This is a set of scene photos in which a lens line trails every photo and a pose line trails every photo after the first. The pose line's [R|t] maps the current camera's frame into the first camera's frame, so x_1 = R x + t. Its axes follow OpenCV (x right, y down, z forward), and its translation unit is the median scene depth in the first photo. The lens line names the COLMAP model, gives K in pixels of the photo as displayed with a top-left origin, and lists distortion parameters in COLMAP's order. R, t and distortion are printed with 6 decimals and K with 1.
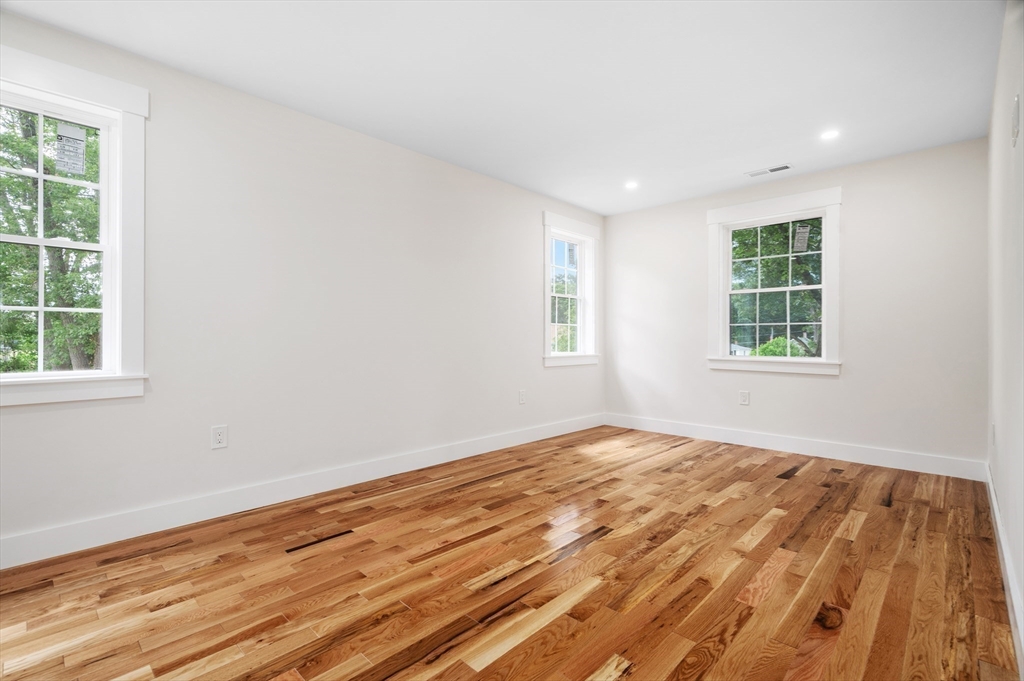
lens RADIAL K [[456.9, 0, 512.0], [0, 456.9, 340.2], [0, 0, 1]] dist [0.000462, 0.000392]
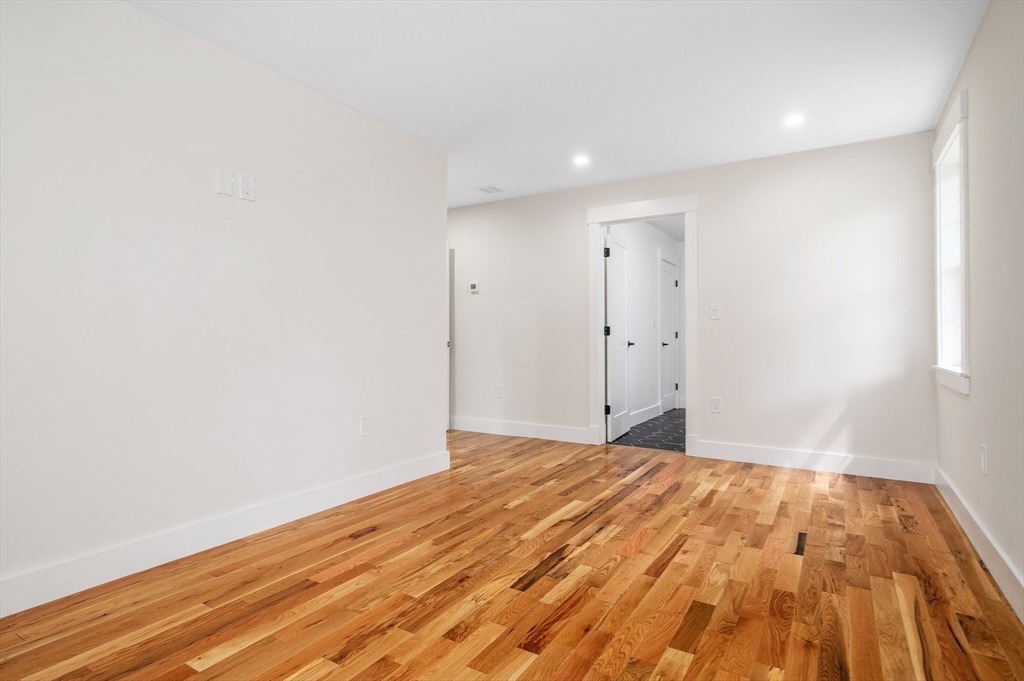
lens RADIAL K [[528.0, 0, 512.3], [0, 528.0, 338.5], [0, 0, 1]] dist [0.000005, 0.000001]
pose [[-0.976623, -0.002066, -0.214948, 0.447582], [-0.002740, 0.999992, 0.002836, -0.004519], [0.214940, 0.003358, -0.976621, 2.034744]]
